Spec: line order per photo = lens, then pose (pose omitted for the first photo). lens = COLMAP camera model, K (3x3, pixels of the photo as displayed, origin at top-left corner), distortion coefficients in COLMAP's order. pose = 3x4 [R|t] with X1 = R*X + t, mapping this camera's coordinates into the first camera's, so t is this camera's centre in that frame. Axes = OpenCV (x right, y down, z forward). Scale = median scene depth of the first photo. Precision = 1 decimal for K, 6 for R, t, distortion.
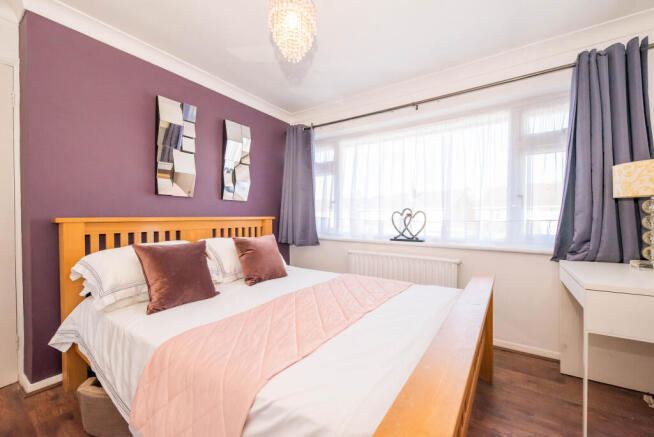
lens RADIAL K [[261.8, 0, 326.5], [0, 261.8, 217.2], [0, 0, 1]] dist [0.000163, 0.000026]
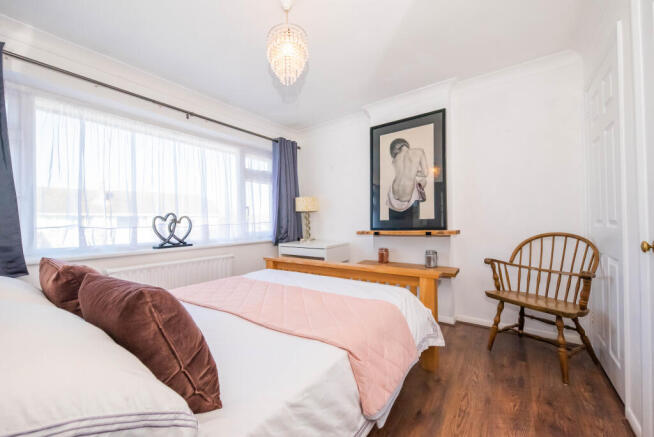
lens RADIAL K [[261.8, 0, 327.2], [0, 261.8, 220.6], [0, 0, 1]] dist [0.000163, 0.000026]
pose [[0.021525, -0.001466, 0.999767, -0.669131], [0.018673, 0.999825, 0.001064, 0.002838], [-0.999594, 0.018646, 0.021549, 0.423715]]
